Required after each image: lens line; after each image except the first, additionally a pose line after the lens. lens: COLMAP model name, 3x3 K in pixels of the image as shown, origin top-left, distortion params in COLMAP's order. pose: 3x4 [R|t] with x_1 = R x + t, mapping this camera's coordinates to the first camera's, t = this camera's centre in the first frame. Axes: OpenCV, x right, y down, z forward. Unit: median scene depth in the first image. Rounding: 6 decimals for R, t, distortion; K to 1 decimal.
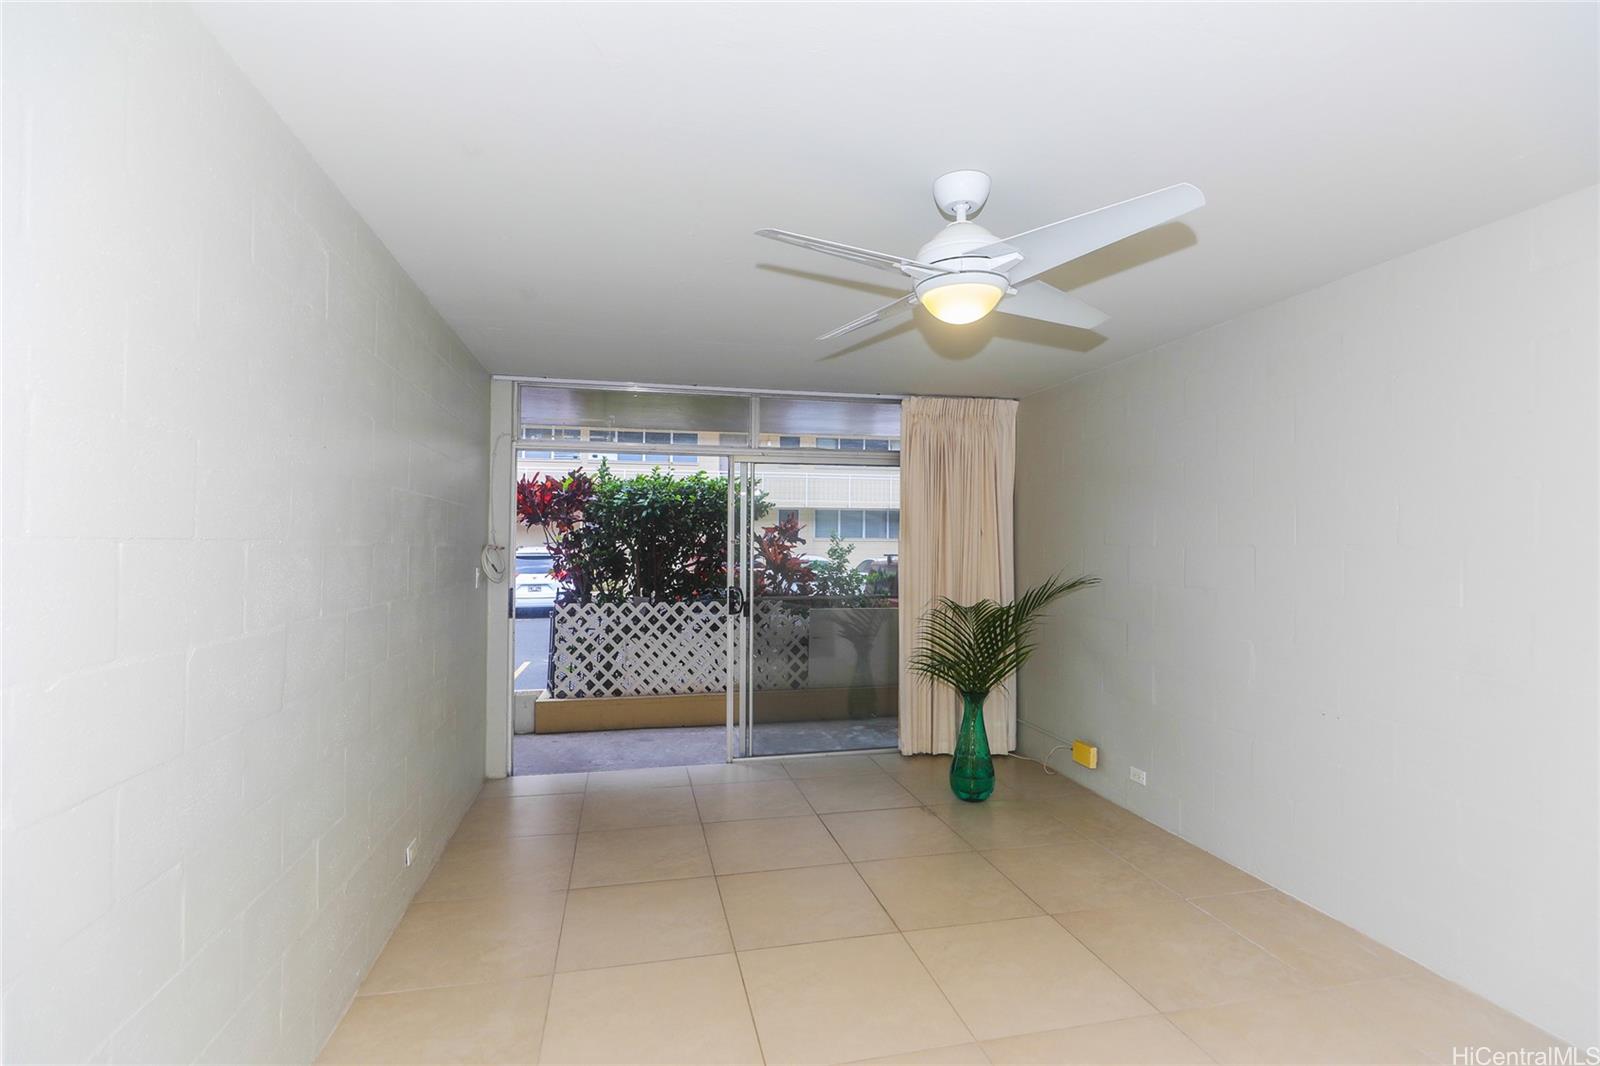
lens RADIAL K [[803.8, 0, 708.9], [0, 803.8, 538.2], [0, 0, 1]] dist [-0.000958, -0.000021]
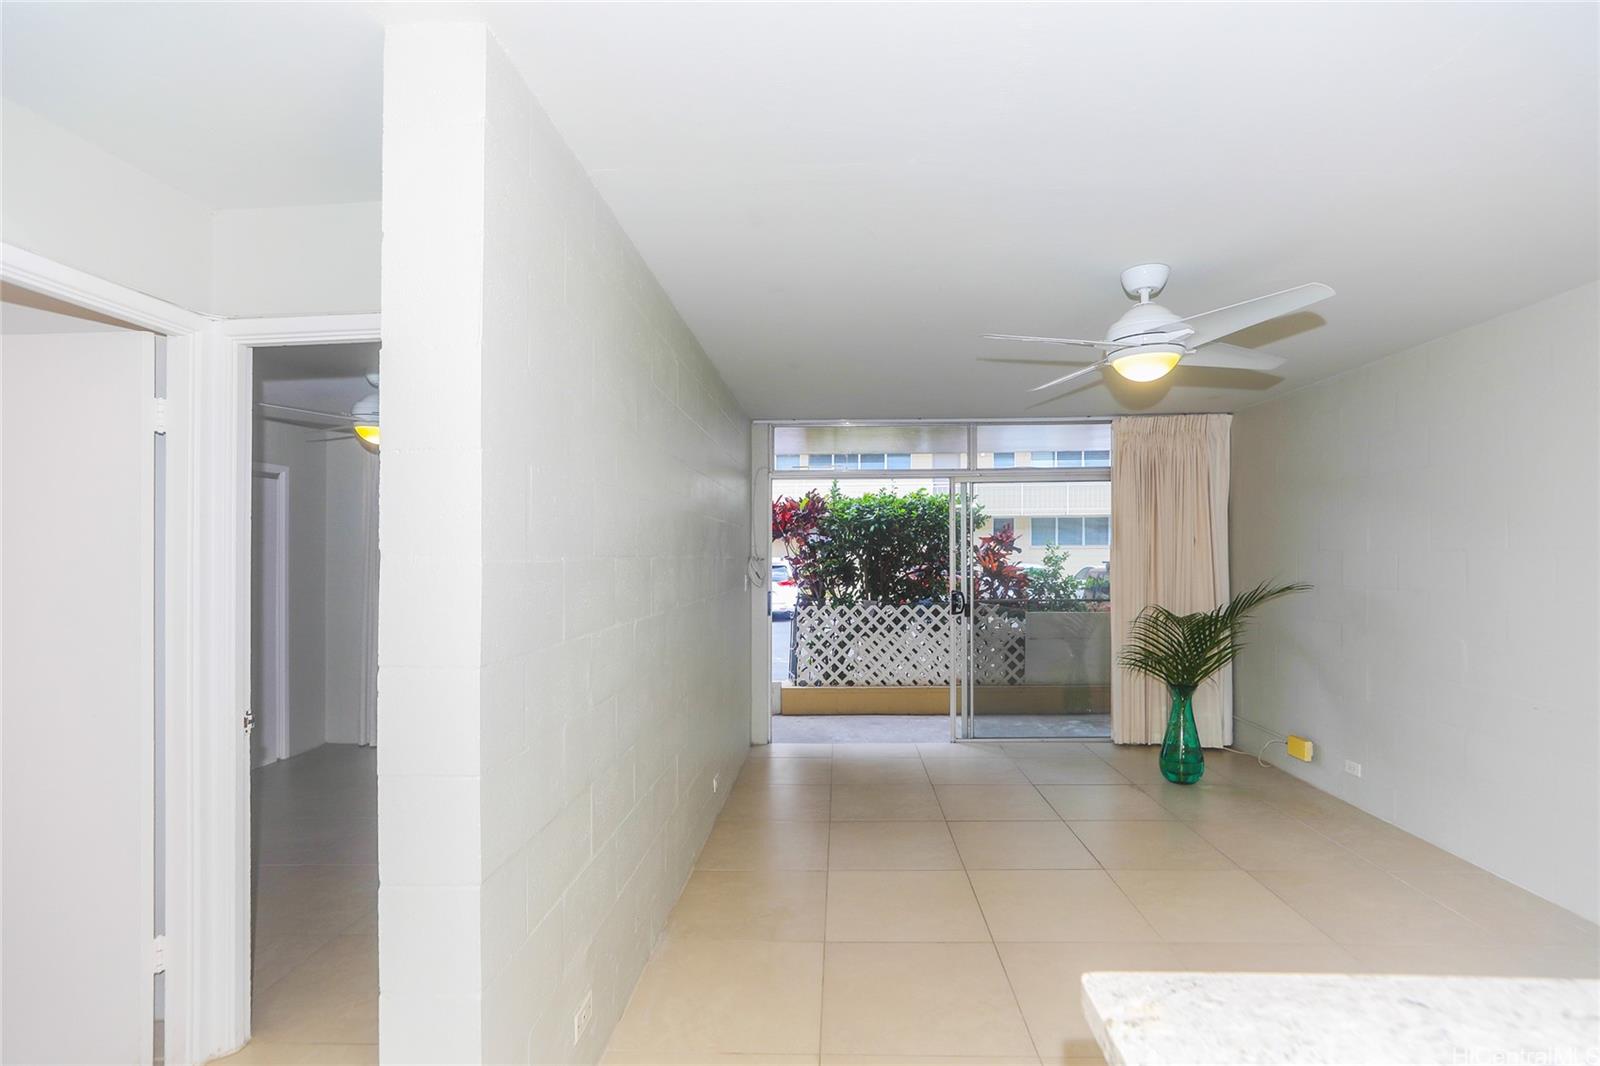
lens RADIAL K [[761.6, 0, 743.5], [0, 761.6, 555.1], [0, 0, 1]] dist [-0.003218, -0.000064]
pose [[0.973355, -0.010830, -0.229046, -0.010373], [0.012877, 0.999889, 0.007445, -0.002074], [0.228940, -0.010196, 0.973387, -0.098497]]
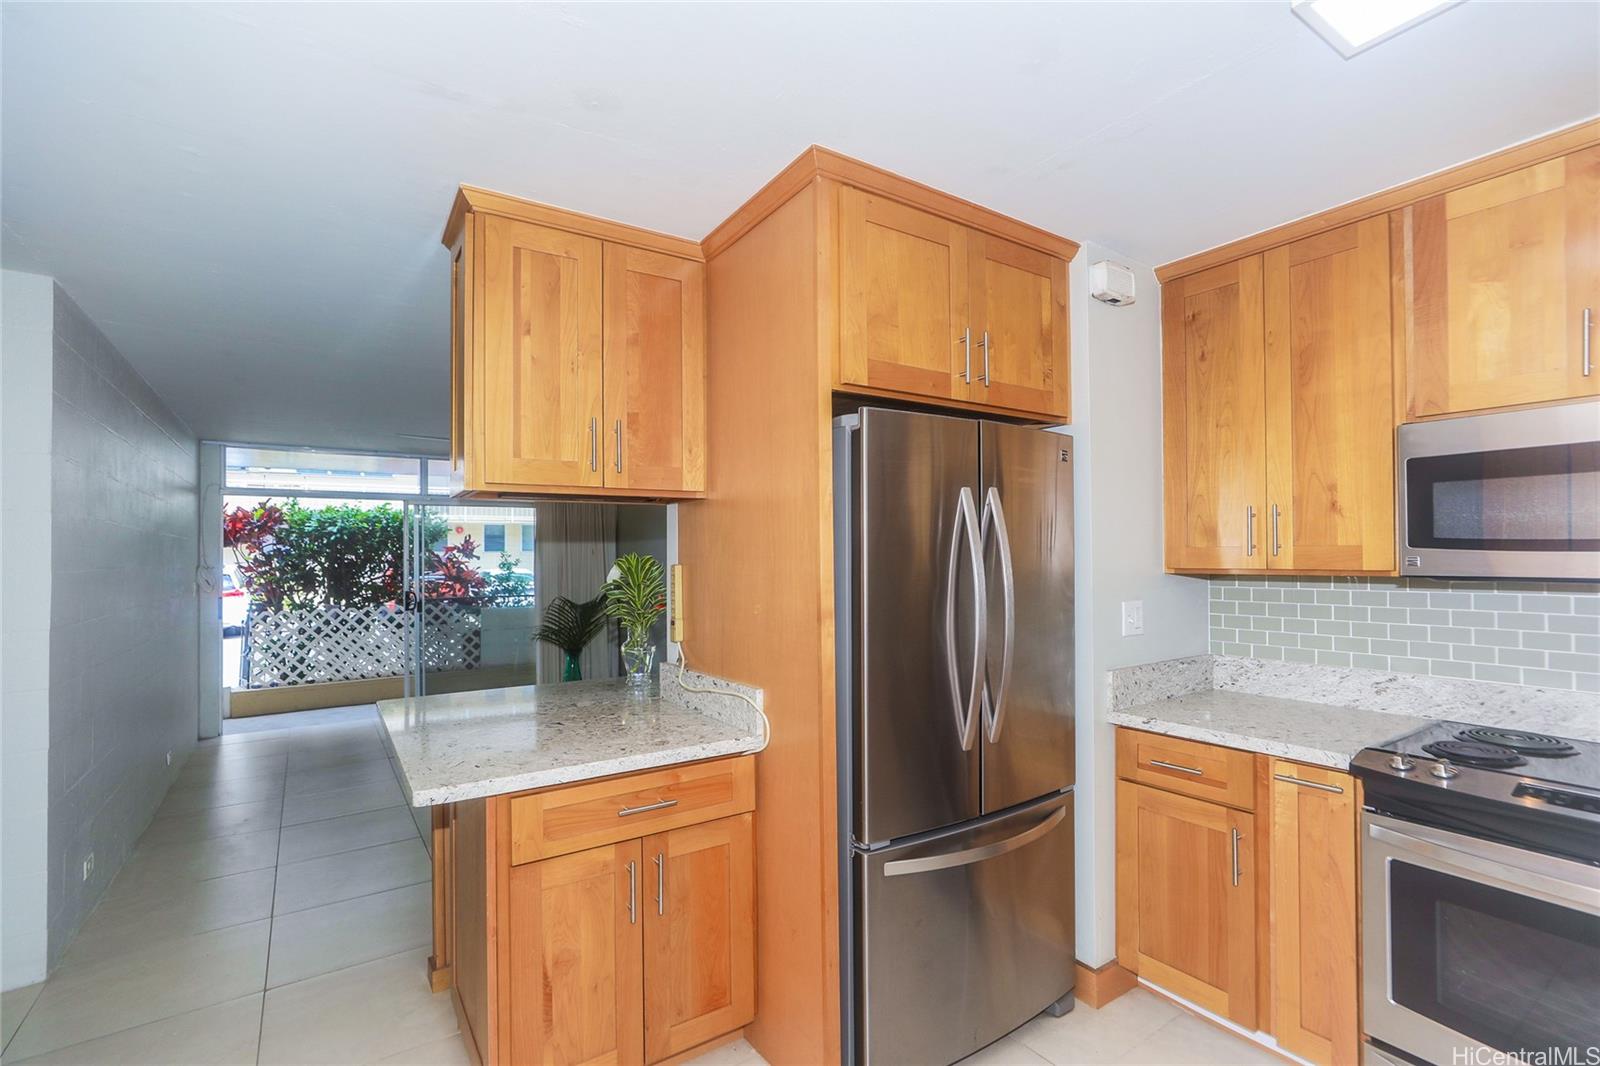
lens RADIAL K [[752.3, 0, 807.9], [0, 752.3, 557.1], [0, 0, 1]] dist [-0.001349, 0.000187]
pose [[0.885023, -0.012683, 0.465374, 0.028566], [0.008541, 0.999903, 0.011007, -0.007328], [-0.465468, -0.005767, 0.885046, -0.391194]]
